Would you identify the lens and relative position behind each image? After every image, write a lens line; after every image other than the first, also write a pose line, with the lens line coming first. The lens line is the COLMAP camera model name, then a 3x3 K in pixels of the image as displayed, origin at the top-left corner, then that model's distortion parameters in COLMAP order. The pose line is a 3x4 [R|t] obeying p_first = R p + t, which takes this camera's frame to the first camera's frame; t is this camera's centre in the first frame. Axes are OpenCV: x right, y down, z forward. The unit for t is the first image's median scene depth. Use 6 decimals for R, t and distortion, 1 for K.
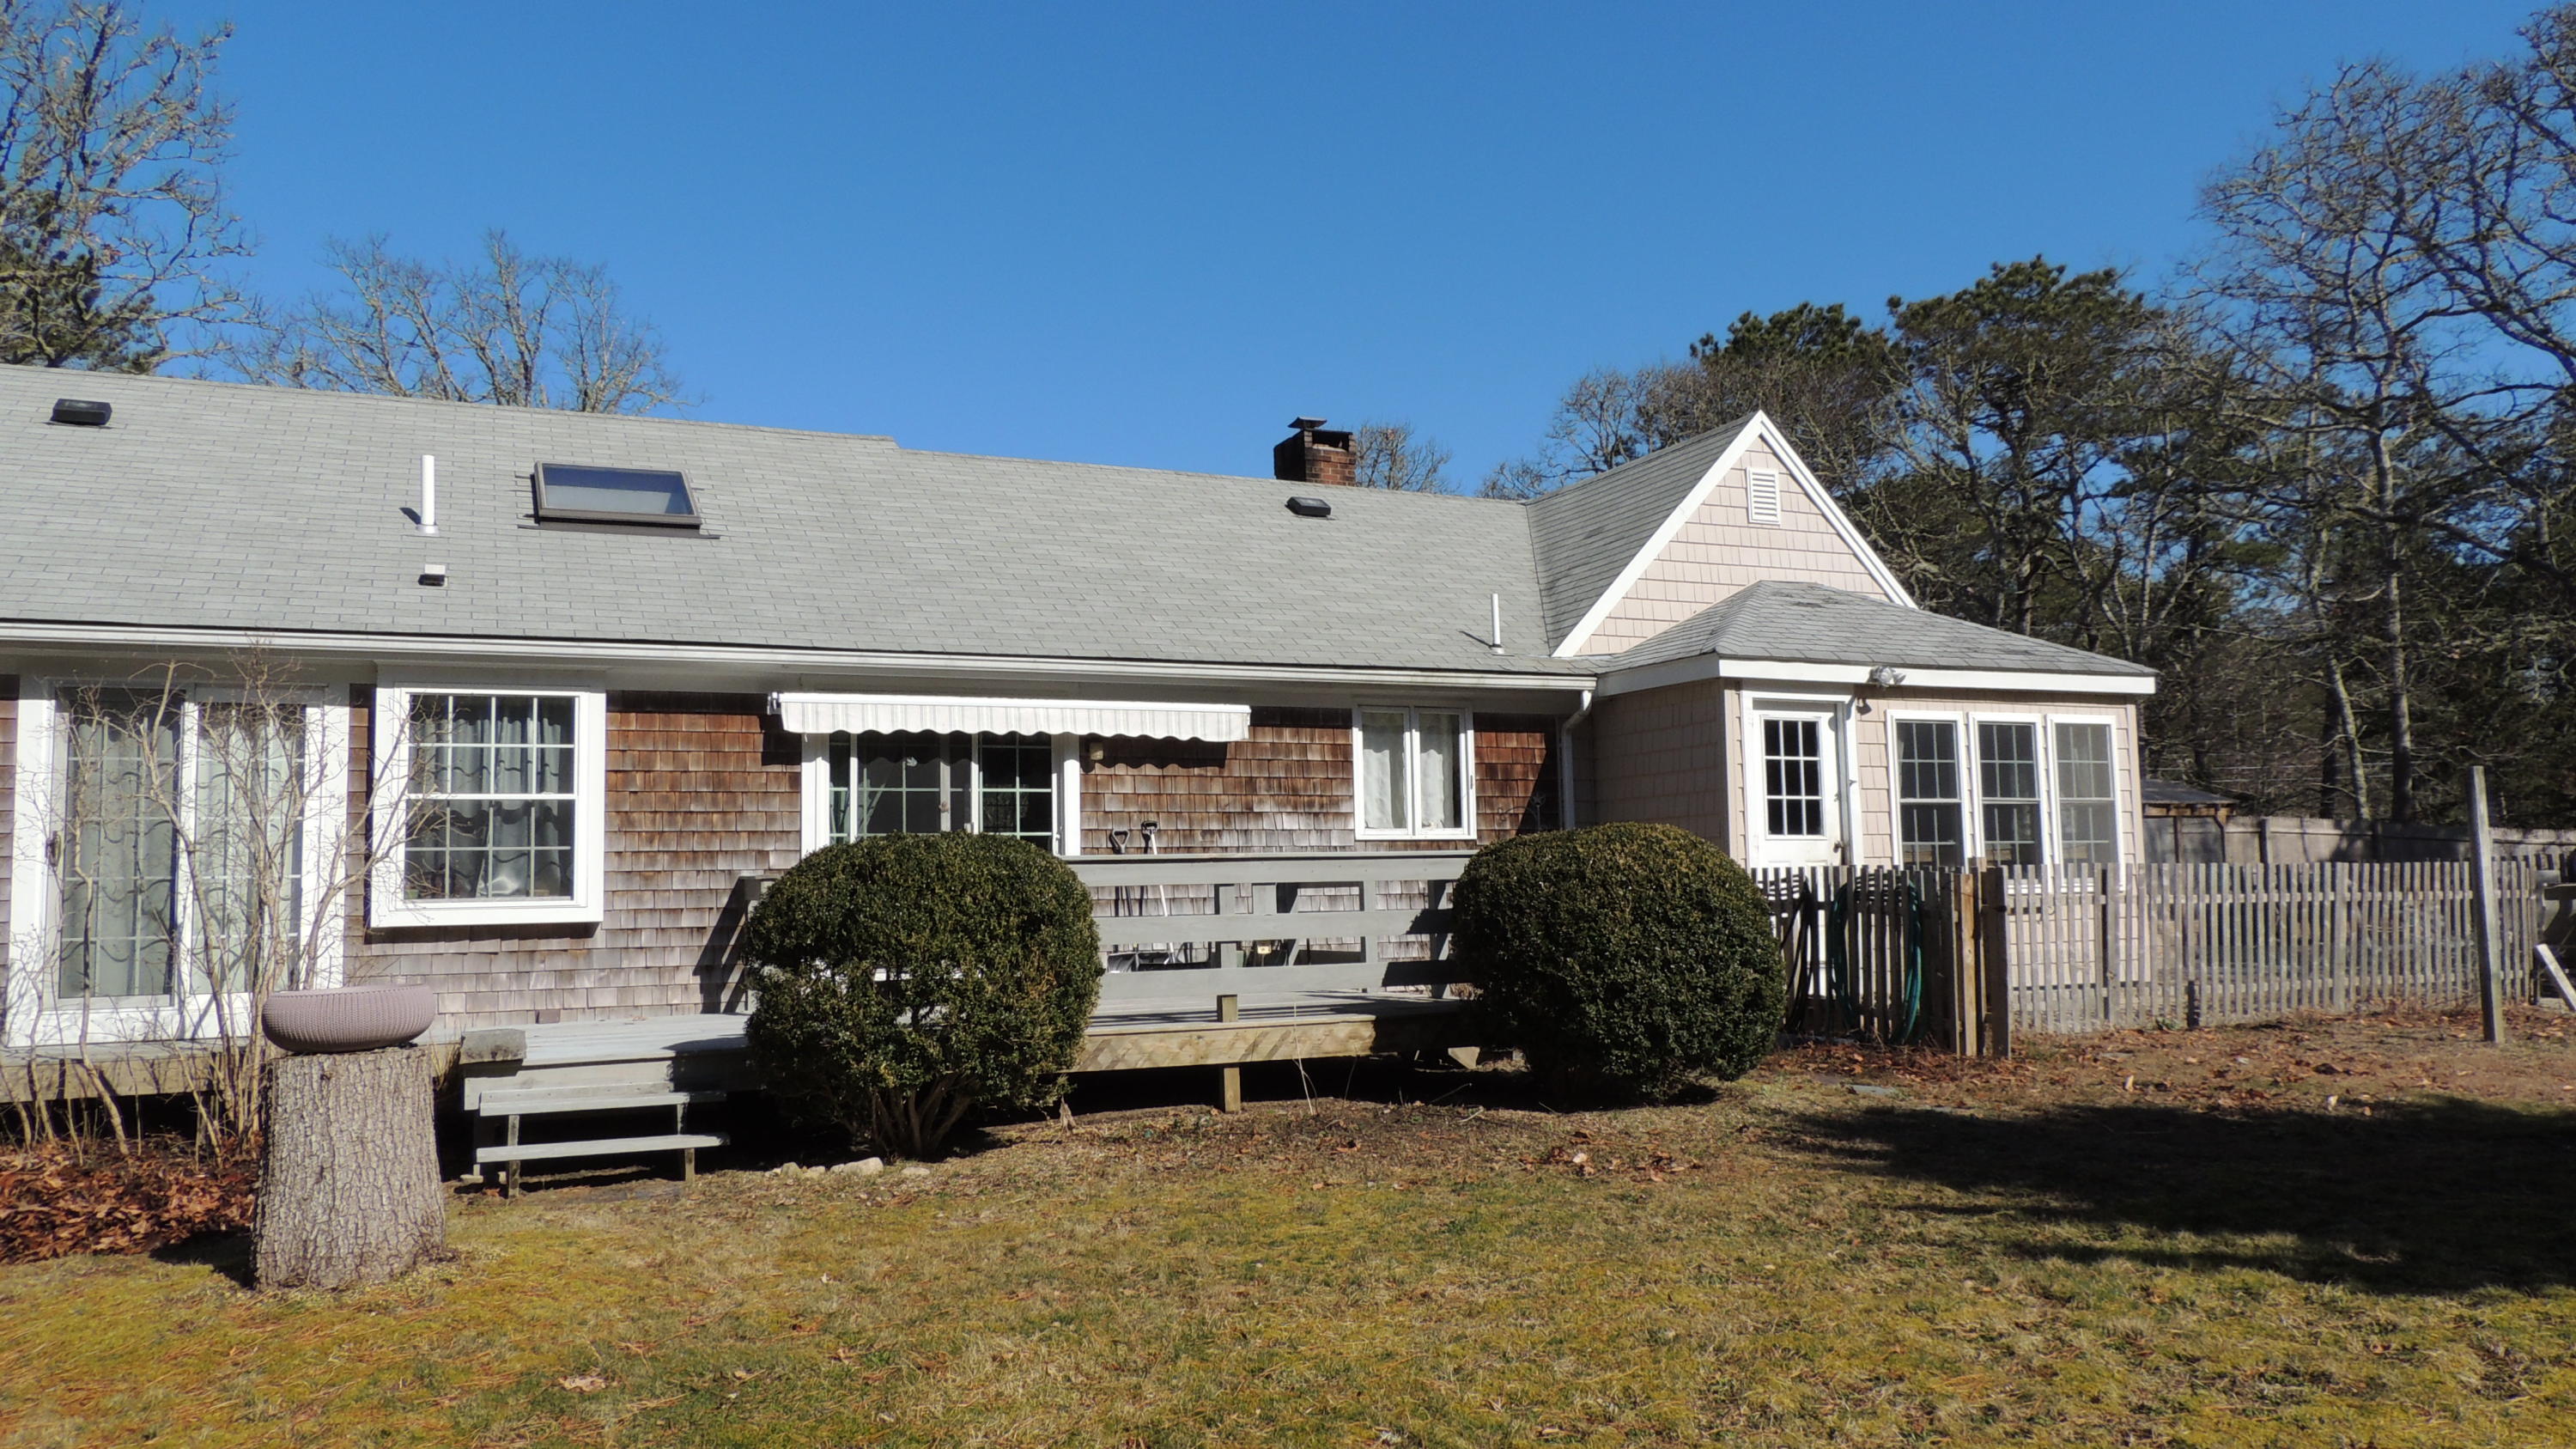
lens RADIAL K [[1809.5, 0, 1287.9], [0, 1809.5, 730.0], [0, 0, 1]] dist [-0.005737, -0.001182]
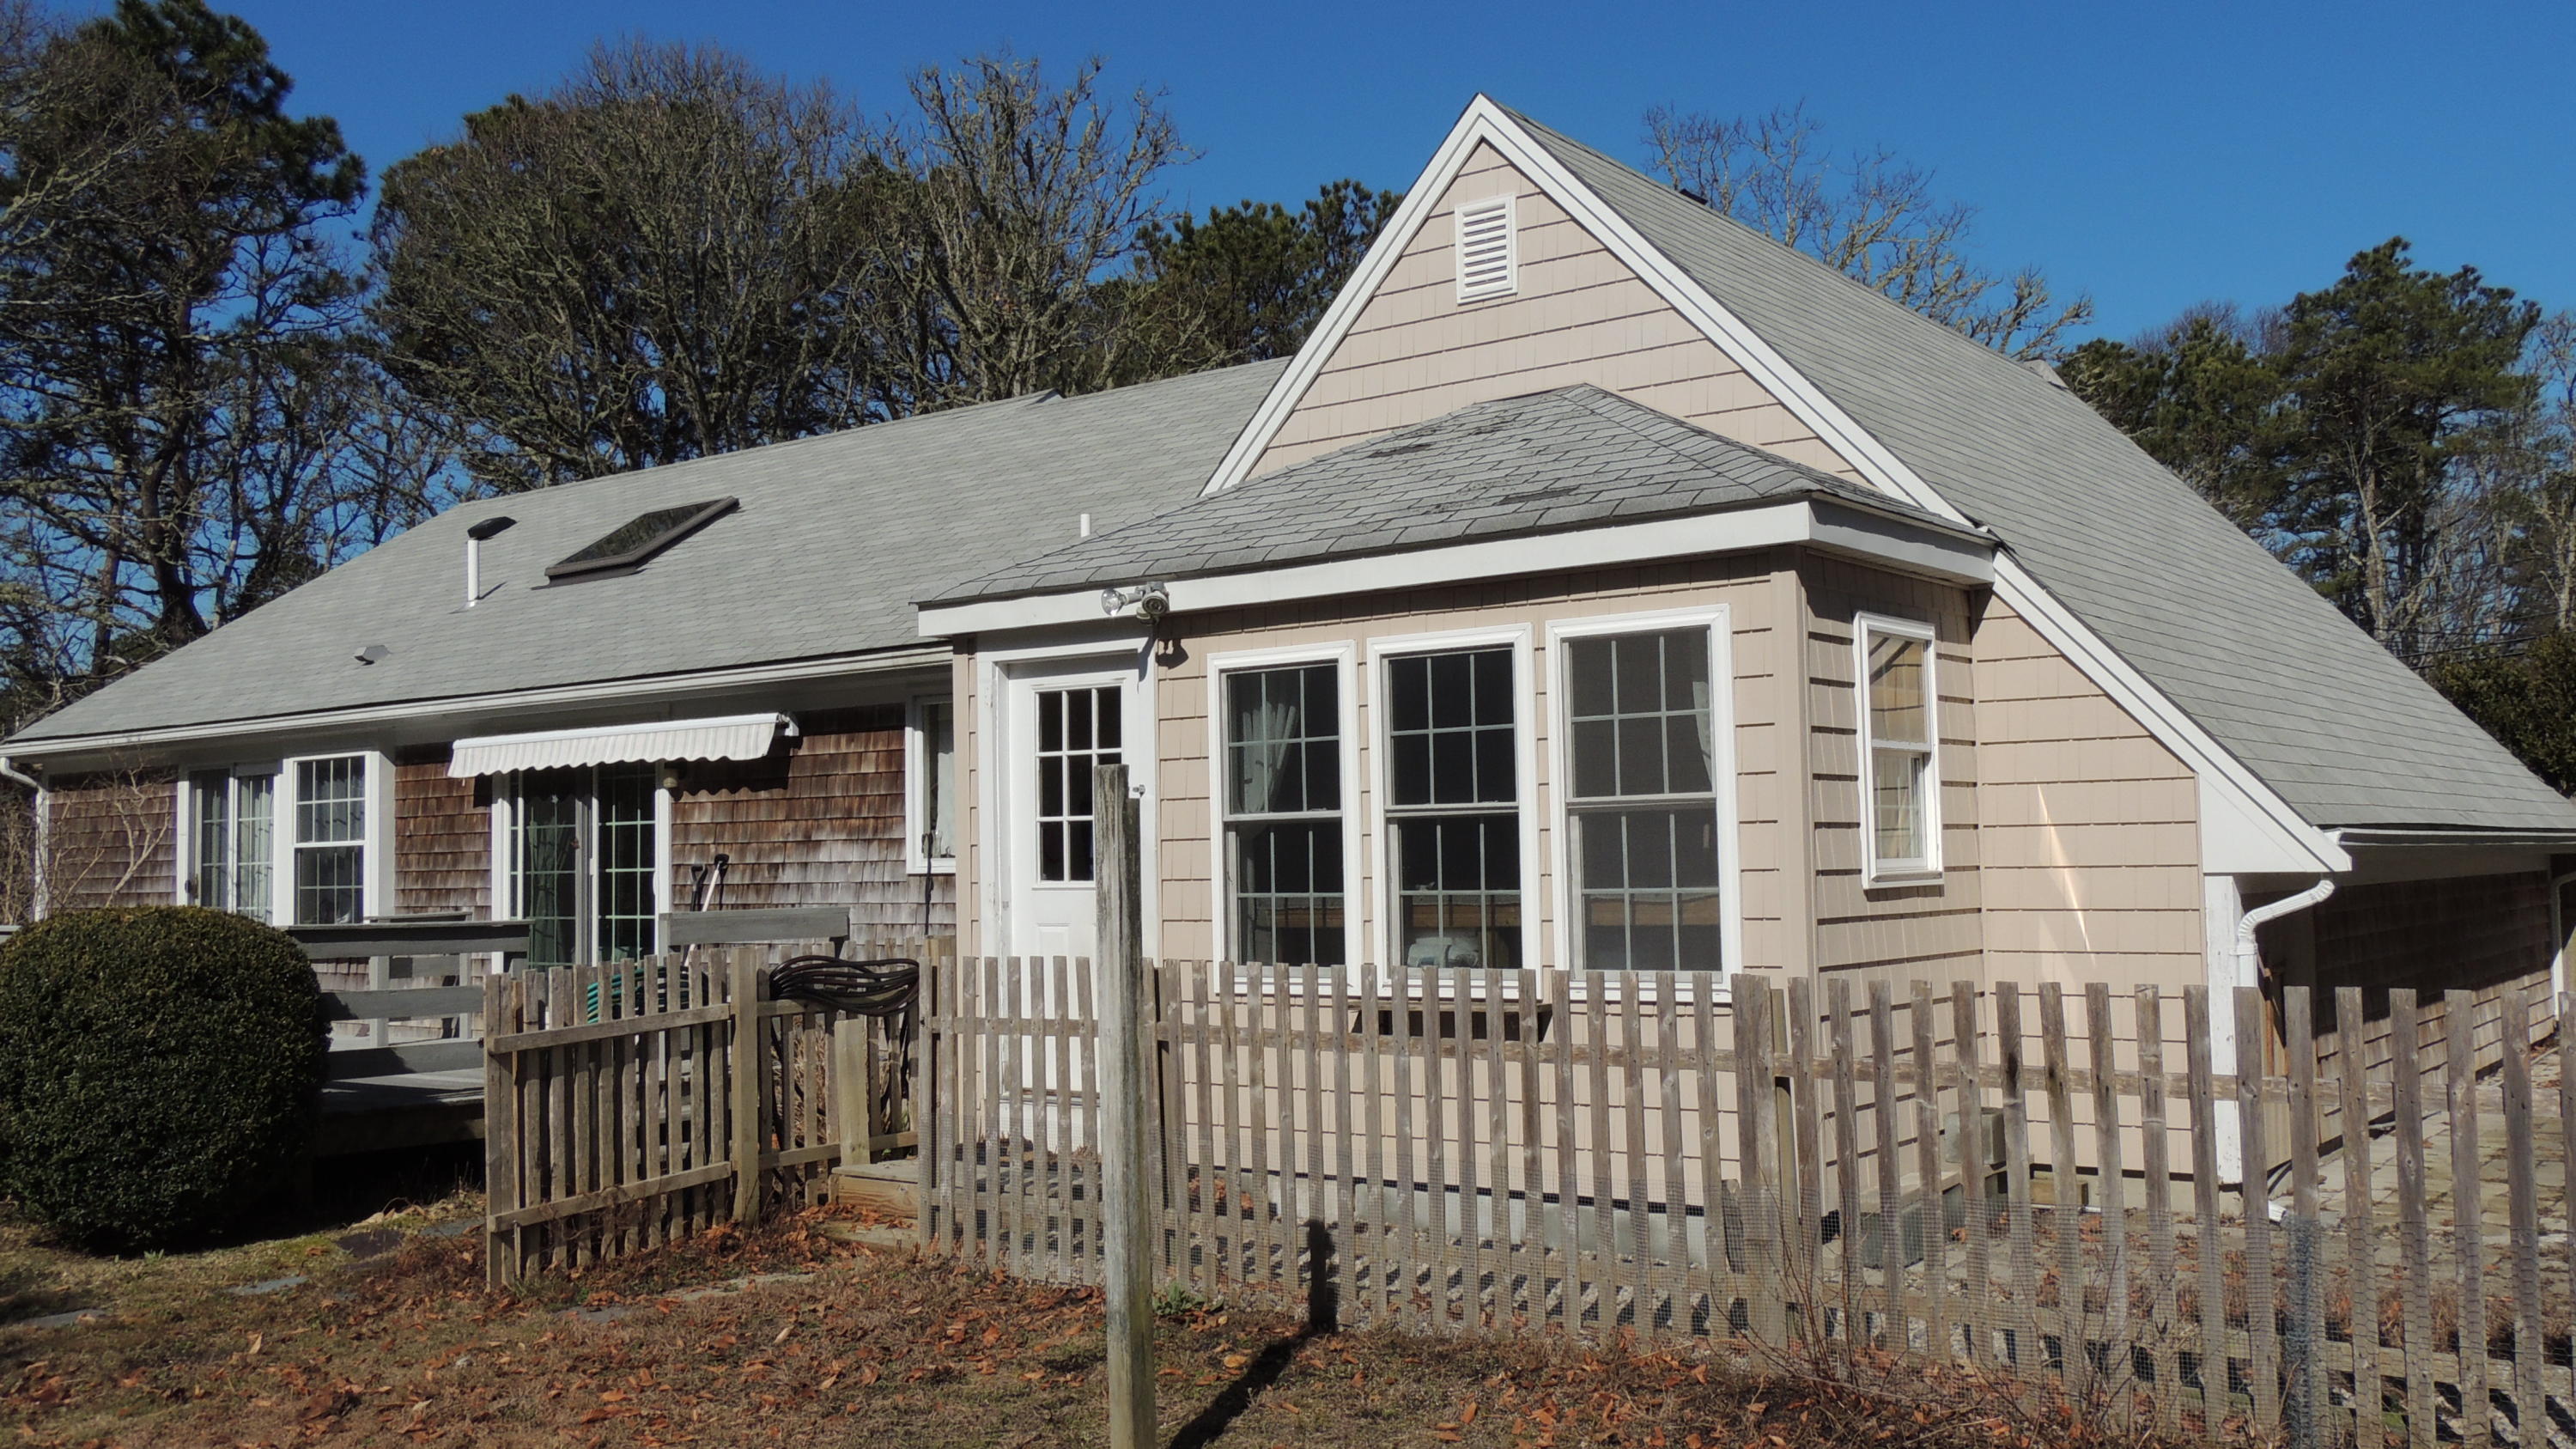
lens RADIAL K [[2226.5, 0, 1287.2], [0, 2226.5, 721.8], [0, 0, 1]] dist [-0.005363, -0.001339]
pose [[0.477202, -0.045350, -0.877623, 0.963999], [0.087484, 0.996158, -0.003906, 0.014579], [0.874428, -0.074914, 0.479336, 0.711575]]
